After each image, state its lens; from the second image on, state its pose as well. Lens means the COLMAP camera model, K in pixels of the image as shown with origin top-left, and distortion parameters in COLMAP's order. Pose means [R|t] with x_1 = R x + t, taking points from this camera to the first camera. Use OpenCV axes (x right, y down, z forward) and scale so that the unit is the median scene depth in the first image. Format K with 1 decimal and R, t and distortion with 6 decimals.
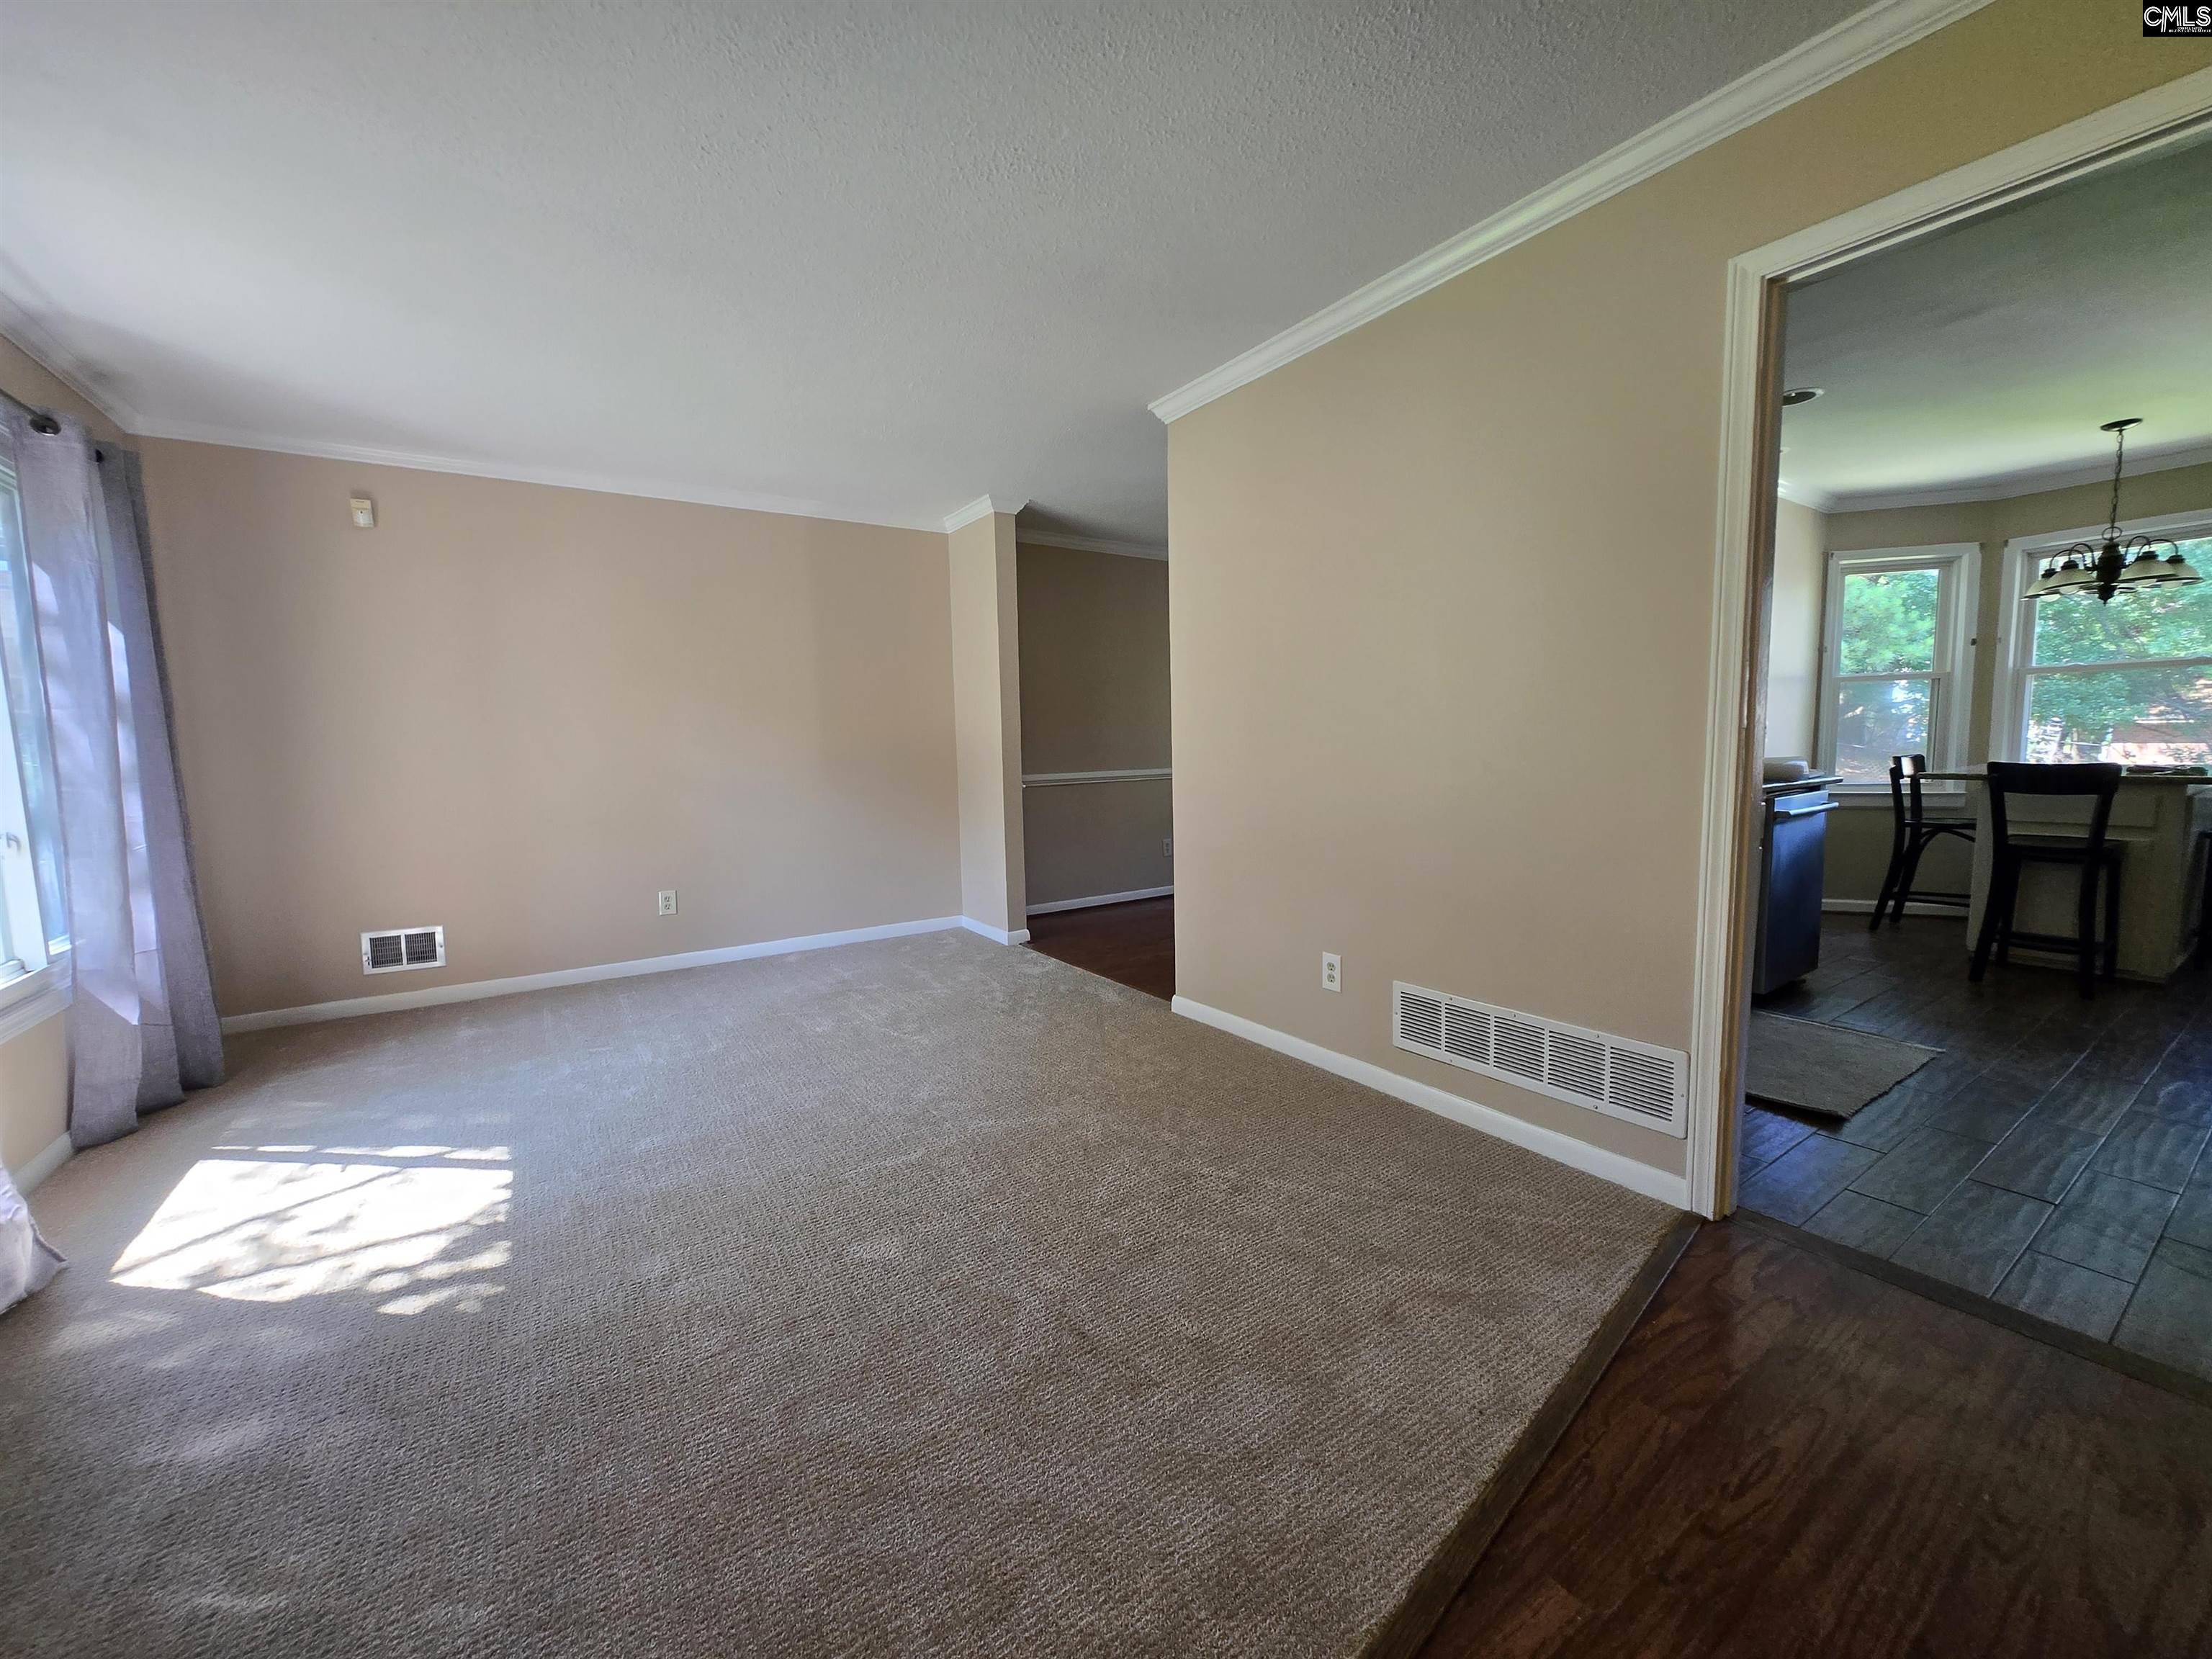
lens RADIAL K [[862.1, 0, 1093.7], [0, 862.1, 824.5], [0, 0, 1]] dist [-0.011016, -0.000328]
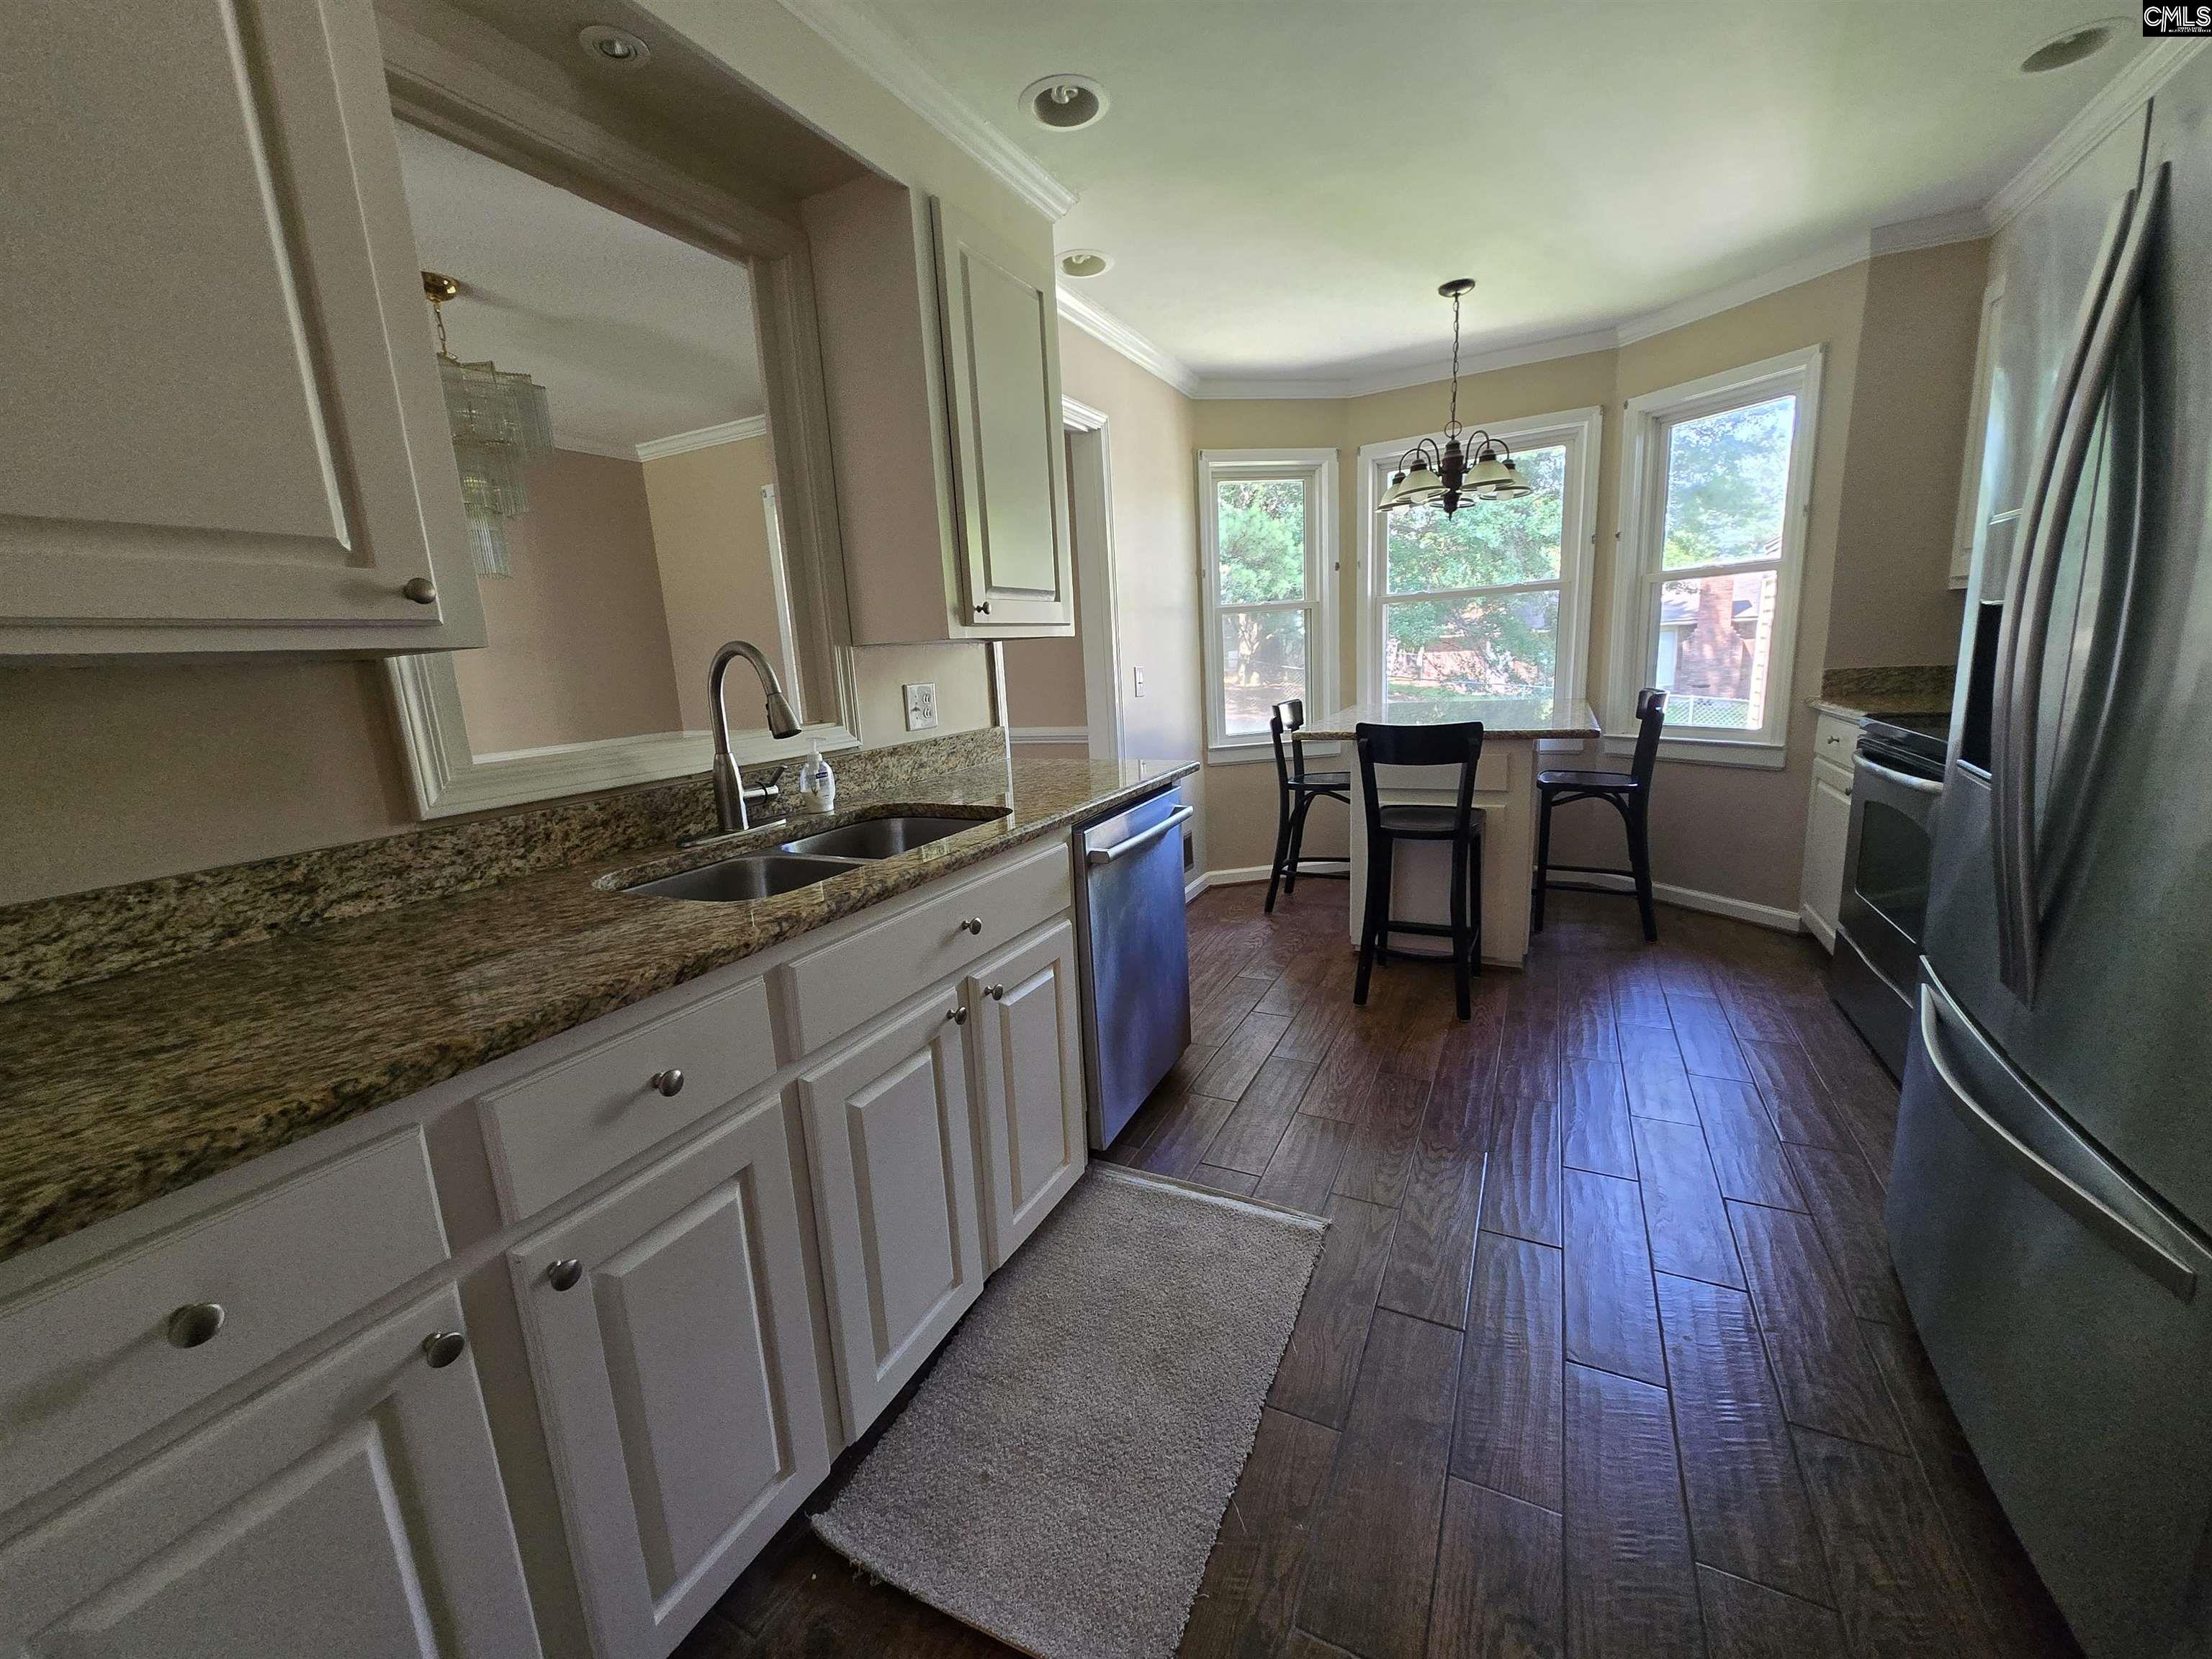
lens RADIAL K [[887.2, 0, 1106.0], [0, 887.2, 829.5], [0, 0, 1]] dist [0.018890, -0.000063]
pose [[0.858131, -0.126969, 0.497484, 0.419956], [0.088162, 0.990988, 0.100848, -0.072825], [-0.505806, -0.042682, 0.861591, 0.394602]]
